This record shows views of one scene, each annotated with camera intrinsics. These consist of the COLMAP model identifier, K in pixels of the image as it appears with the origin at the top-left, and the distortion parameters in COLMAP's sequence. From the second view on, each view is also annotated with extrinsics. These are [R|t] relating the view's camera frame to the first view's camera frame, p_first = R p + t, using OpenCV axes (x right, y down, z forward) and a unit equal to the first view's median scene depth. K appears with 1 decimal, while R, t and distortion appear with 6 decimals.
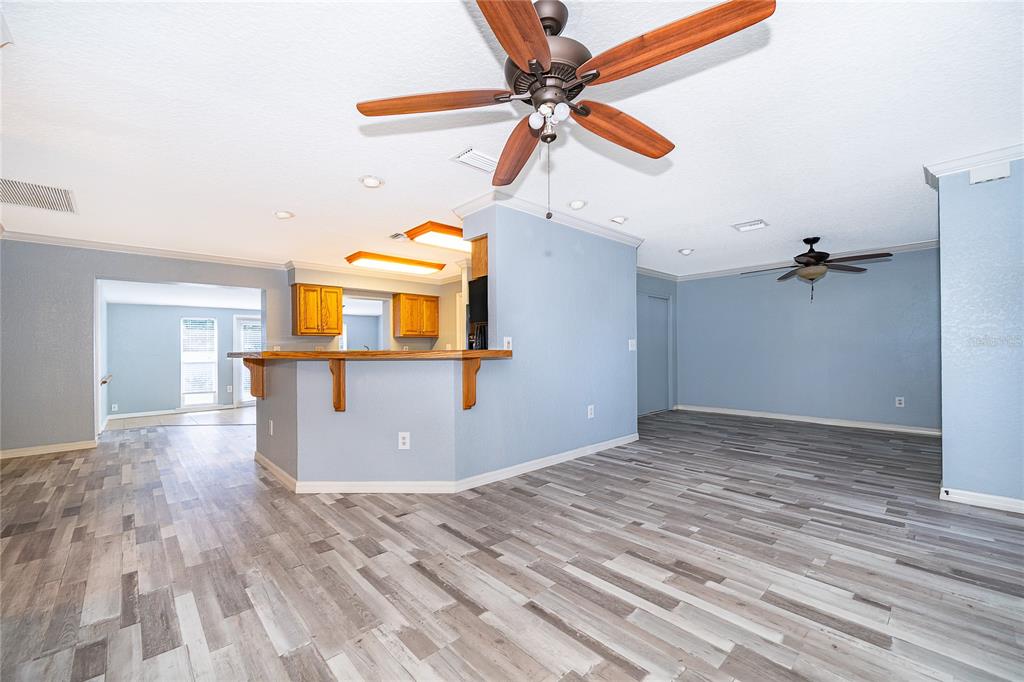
lens RADIAL K [[414.3, 0, 510.9], [0, 414.3, 348.3], [0, 0, 1]] dist [-0.003028, -0.000113]
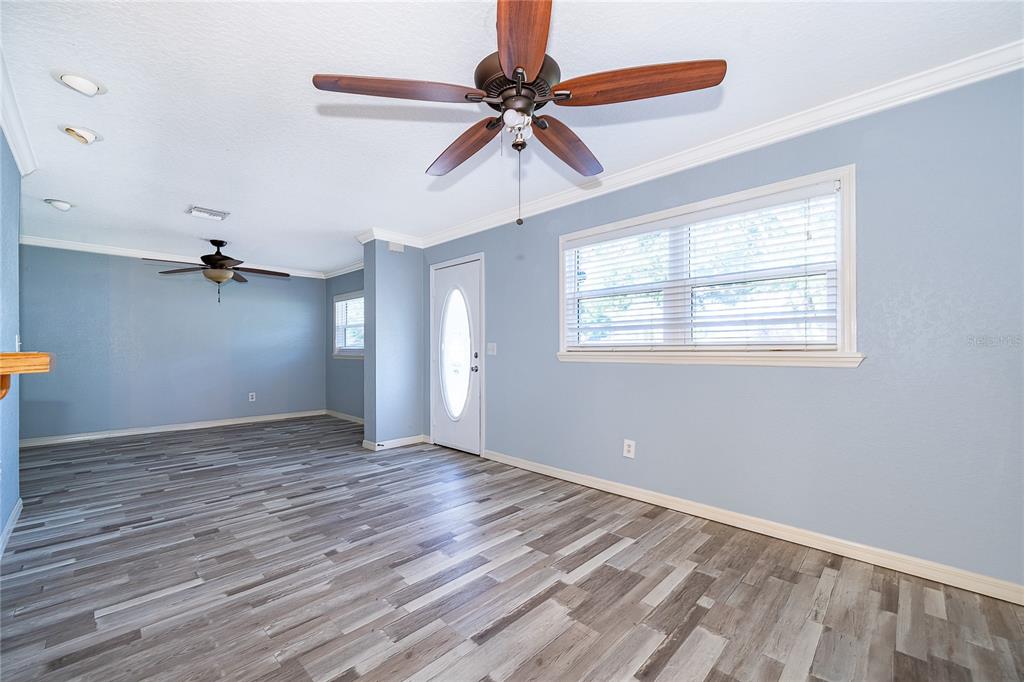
lens RADIAL K [[414.3, 0, 510.9], [0, 414.3, 348.3], [0, 0, 1]] dist [-0.003028, -0.000113]
pose [[-0.052263, 0.011125, 0.998571, -0.524771], [-0.002220, 0.999934, -0.011257, 0.003853], [-0.998631, -0.002806, -0.052235, 0.604254]]
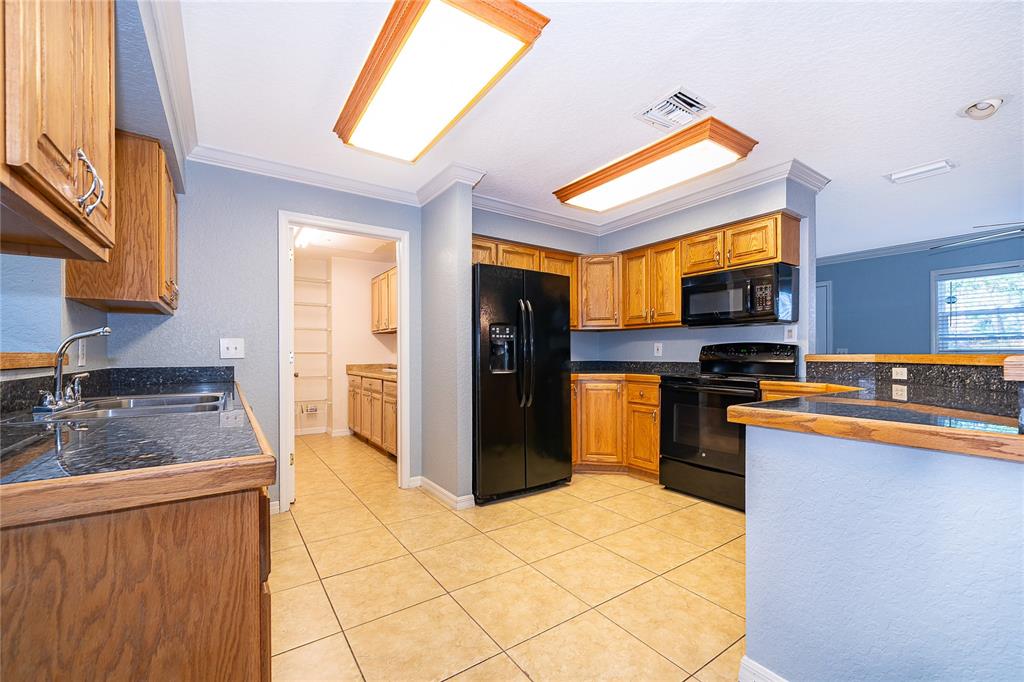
lens RADIAL K [[420.8, 0, 511.5], [0, 420.8, 351.5], [0, 0, 1]] dist [-0.001477, 0.000293]
pose [[0.143258, 0.014210, 0.989583, -1.245248], [-0.004635, 0.999896, -0.013688, 0.017223], [-0.989675, -0.002626, 0.143309, 1.842449]]
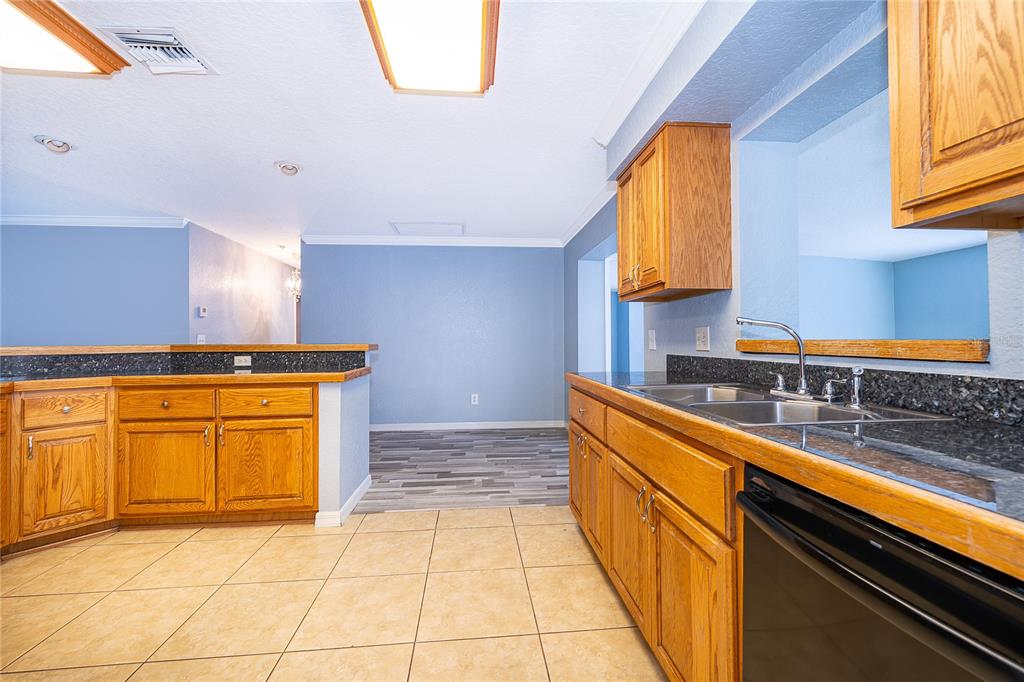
lens RADIAL K [[422.3, 0, 510.7], [0, 422.3, 342.1], [0, 0, 1]] dist [-0.002958, -0.000308]
pose [[-0.607949, 0.017327, -0.793787, -0.241385], [0.015508, 0.999830, 0.009948, 0.005754], [0.793824, -0.006262, -0.608115, 2.467005]]
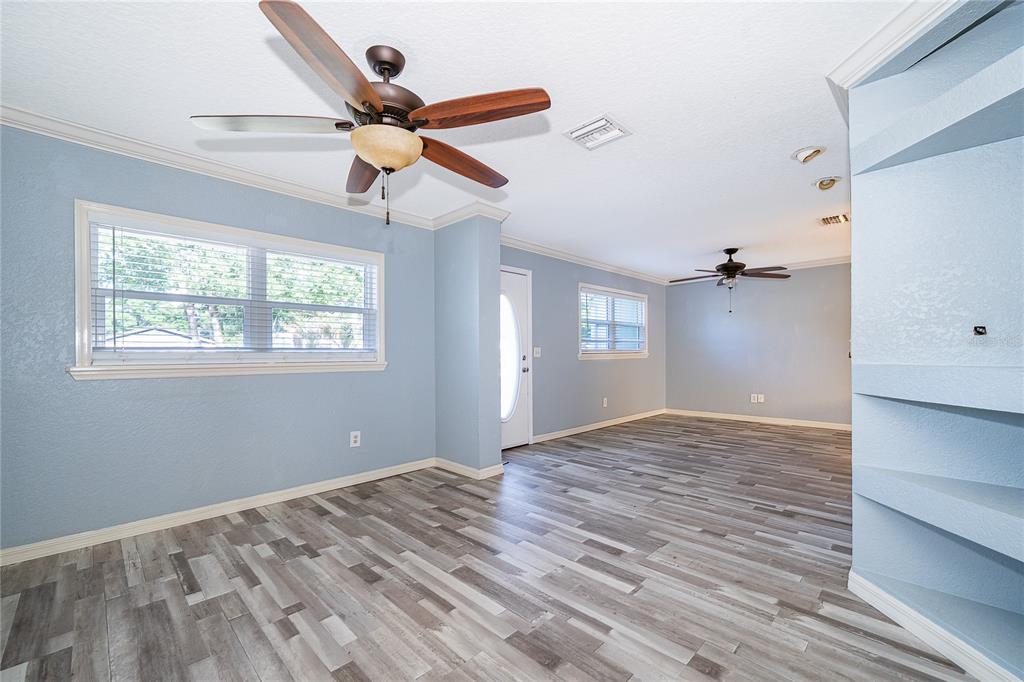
lens RADIAL K [[420.8, 0, 511.5], [0, 420.8, 351.5], [0, 0, 1]] dist [-0.001477, 0.000293]
pose [[-0.999101, 0.013972, -0.040029, 1.099094], [0.014266, 0.999873, -0.007068, -0.002428], [0.039925, -0.007633, -0.999174, 2.386486]]
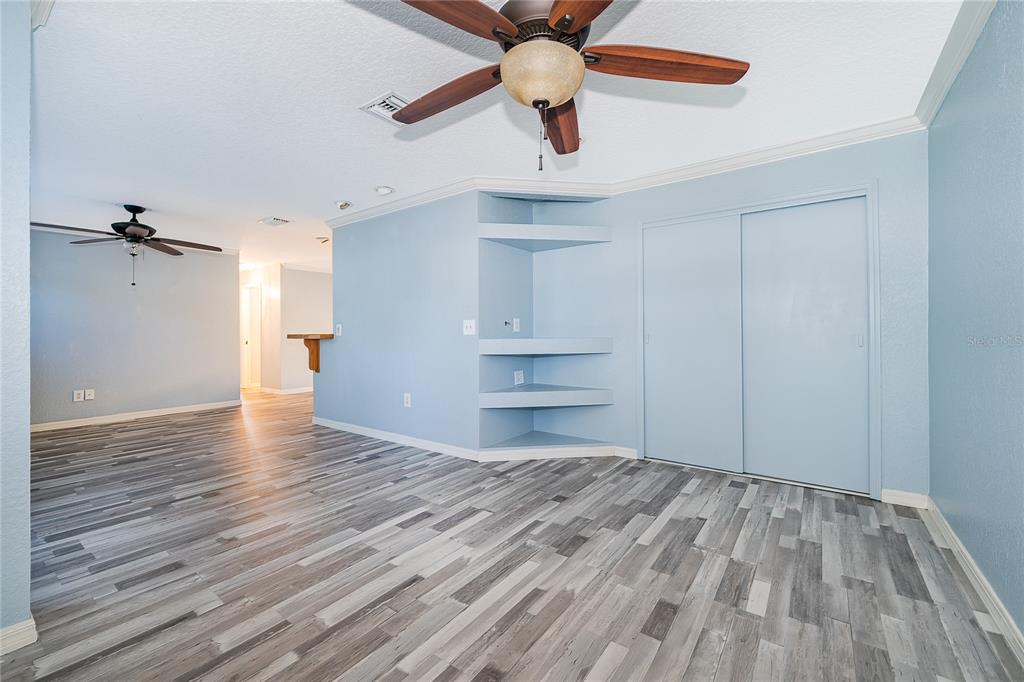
lens RADIAL K [[423.3, 0, 510.6], [0, 423.3, 333.9], [0, 0, 1]] dist [-0.001427, -0.000277]
pose [[0.188315, 0.006974, -0.982084, 1.774618], [0.008277, 0.999928, 0.008688, -0.004825], [0.982074, -0.009765, 0.188244, 1.589715]]
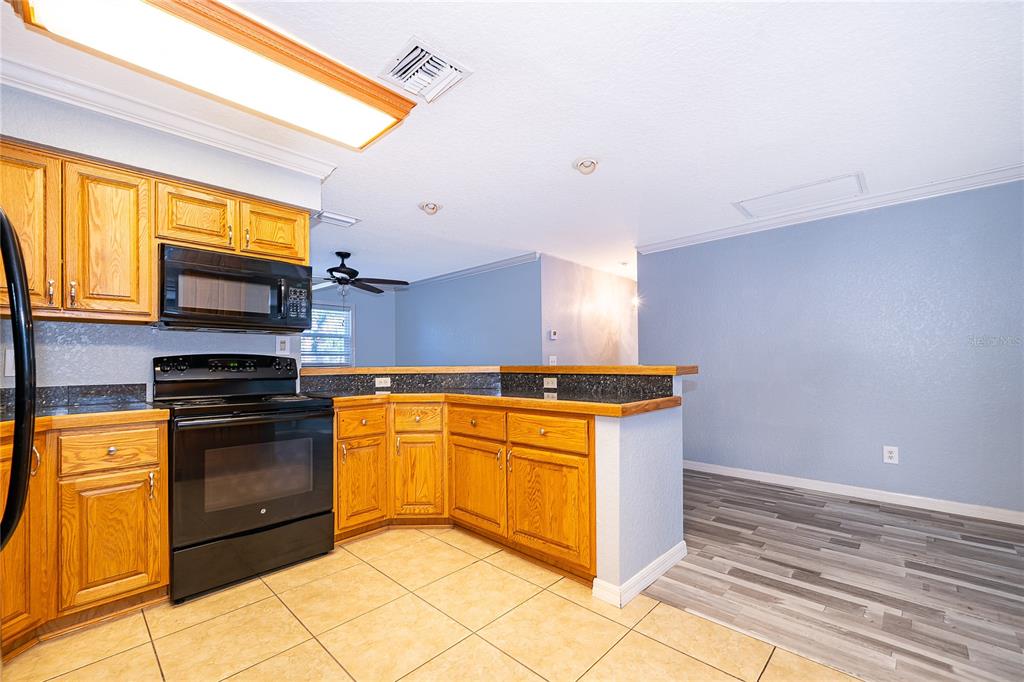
lens RADIAL K [[425.1, 0, 509.2], [0, 425.1, 360.1], [0, 0, 1]] dist [-0.001730, 0.000019]
pose [[-0.998159, 0.019343, -0.057493, -0.512736], [0.019983, 0.999744, -0.010580, 0.006897], [0.057273, -0.011709, -0.998290, 2.308808]]
